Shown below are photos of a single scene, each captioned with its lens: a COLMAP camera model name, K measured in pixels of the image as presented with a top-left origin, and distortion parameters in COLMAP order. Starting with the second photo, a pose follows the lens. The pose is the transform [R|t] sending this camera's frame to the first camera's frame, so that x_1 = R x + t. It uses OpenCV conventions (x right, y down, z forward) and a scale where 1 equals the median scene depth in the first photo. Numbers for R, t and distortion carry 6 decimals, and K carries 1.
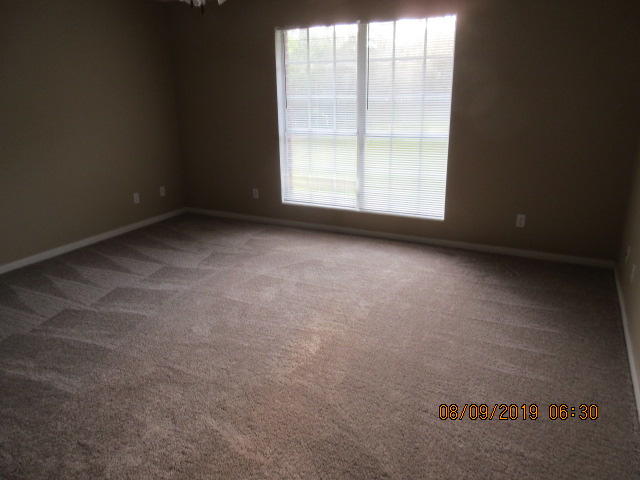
lens RADIAL K [[480.1, 0, 320.9], [0, 480.1, 239.1], [0, 0, 1]] dist [0.003208, 0.004119]
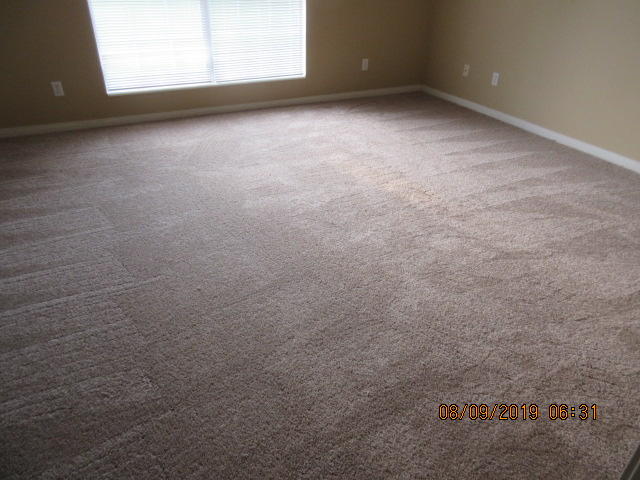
lens RADIAL K [[480.1, 0, 320.6], [0, 480.1, 241.4], [0, 0, 1]] dist [0.003208, 0.004119]
pose [[0.575876, -0.396303, 0.715060, -0.609864], [0.212407, 0.917144, 0.337240, -0.056705], [-0.789462, -0.042324, 0.612338, 0.323007]]
